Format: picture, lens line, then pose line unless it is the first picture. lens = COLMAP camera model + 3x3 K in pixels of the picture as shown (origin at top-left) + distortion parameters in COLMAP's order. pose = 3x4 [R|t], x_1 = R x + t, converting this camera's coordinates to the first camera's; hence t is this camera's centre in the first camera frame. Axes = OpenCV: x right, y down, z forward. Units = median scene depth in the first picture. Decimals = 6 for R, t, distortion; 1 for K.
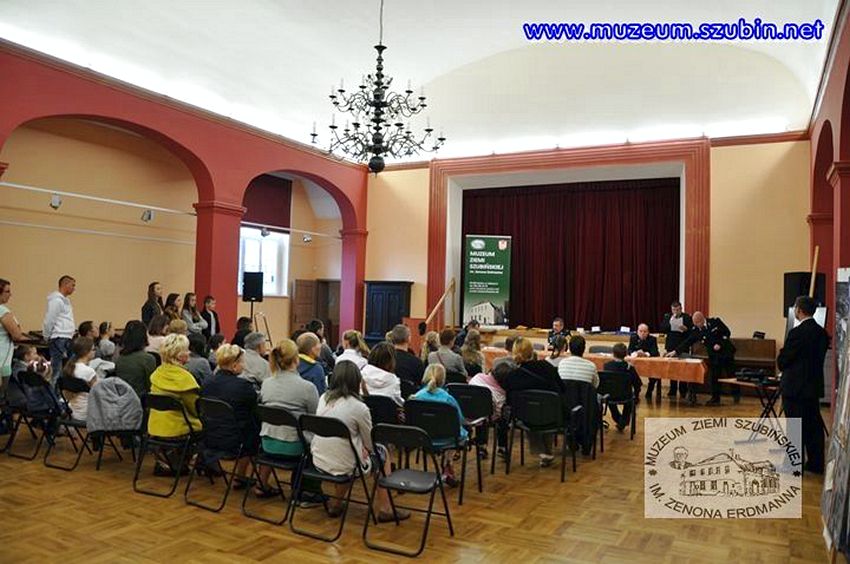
lens RADIAL K [[701.0, 0, 418.6], [0, 701.0, 281.7], [0, 0, 1]] dist [-0.116662, 0.124726]
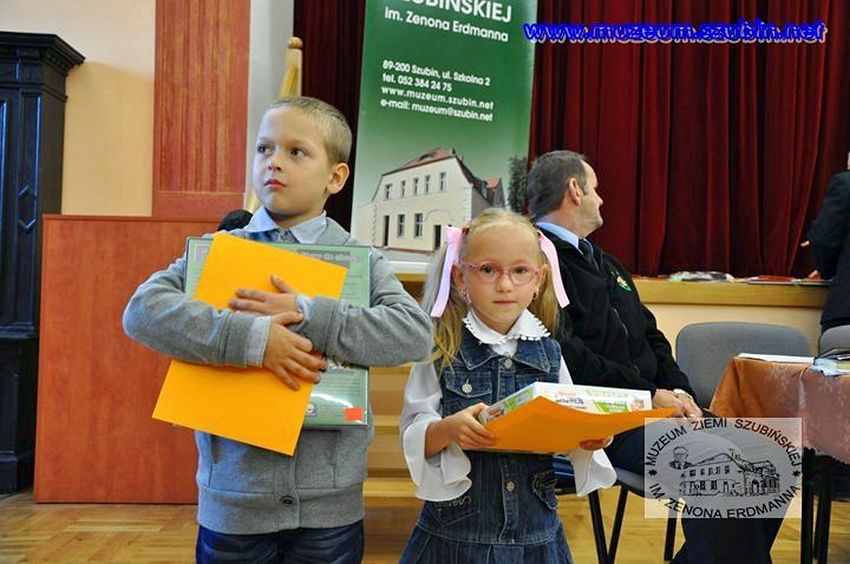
lens RADIAL K [[882.8, 0, 426.1], [0, 882.8, 276.8], [0, 0, 1]] dist [0.018283, 0.000000]
pose [[0.858558, 0.010291, 0.512613, -0.057117], [-0.013679, 0.999902, 0.002838, 0.067681], [-0.512534, -0.009449, 0.858615, 0.755809]]
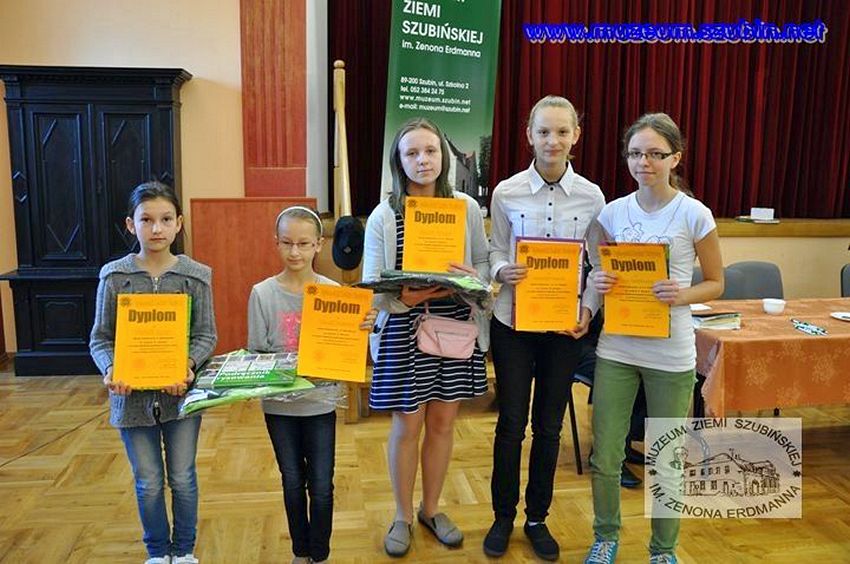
lens RADIAL K [[701.0, 0, 419.7], [0, 701.0, 276.0], [0, 0, 1]] dist [-0.116662, 0.124726]
pose [[0.797685, -0.114151, 0.592173, -0.120072], [-0.010830, 0.979053, 0.203318, 0.025092], [-0.602977, -0.168597, 0.779739, 0.731771]]
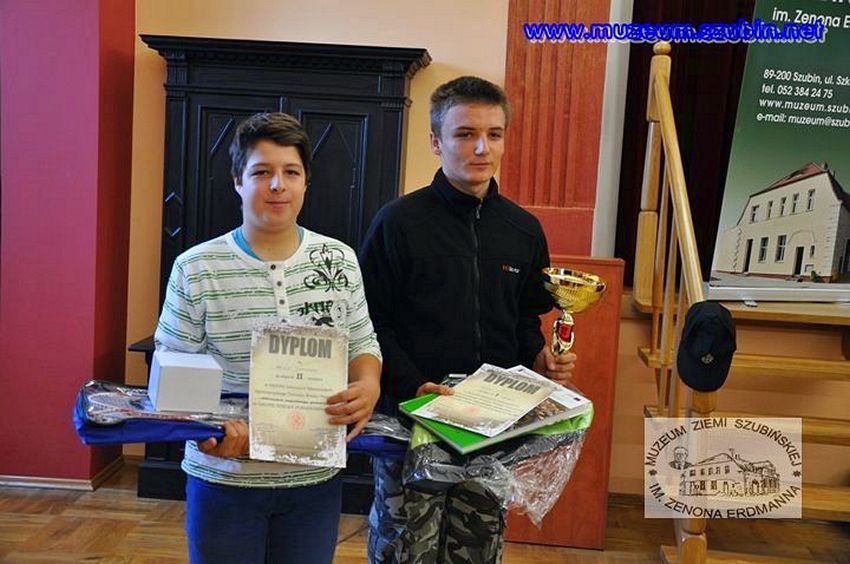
lens RADIAL K [[986.1, 0, 427.3], [0, 986.1, 280.1], [0, 0, 1]] dist [0.108309, 0.000000]
pose [[0.908593, -0.019423, 0.417230, -0.132823], [-0.045569, 0.988346, 0.145245, 0.022611], [-0.415189, -0.150981, 0.897119, 0.778550]]
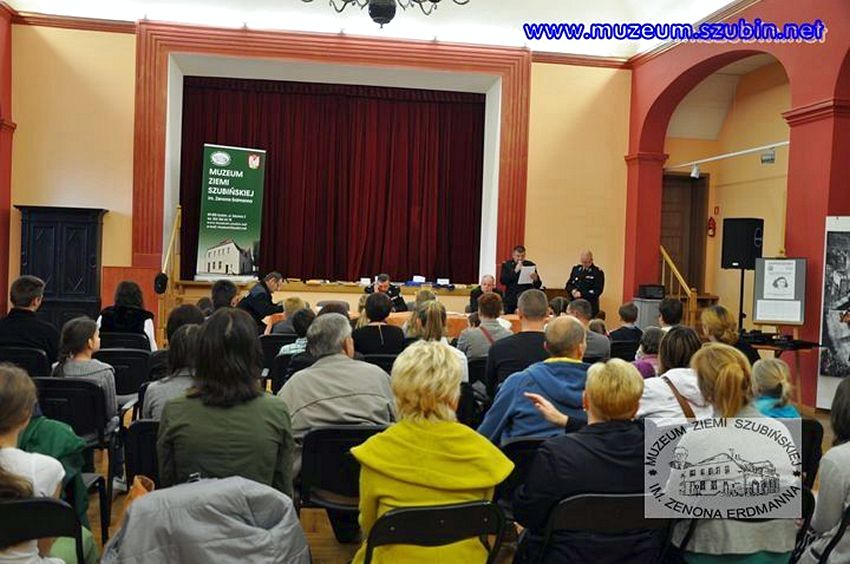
lens RADIAL K [[802.7, 0, 423.6], [0, 802.7, 280.7], [0, 0, 1]] dist [-0.021317, 0.000000]
pose [[0.794697, -0.018680, 0.606719, -0.236613], [-0.031536, 0.996906, 0.072000, 0.003238], [-0.606186, -0.076352, 0.791649, 0.245904]]
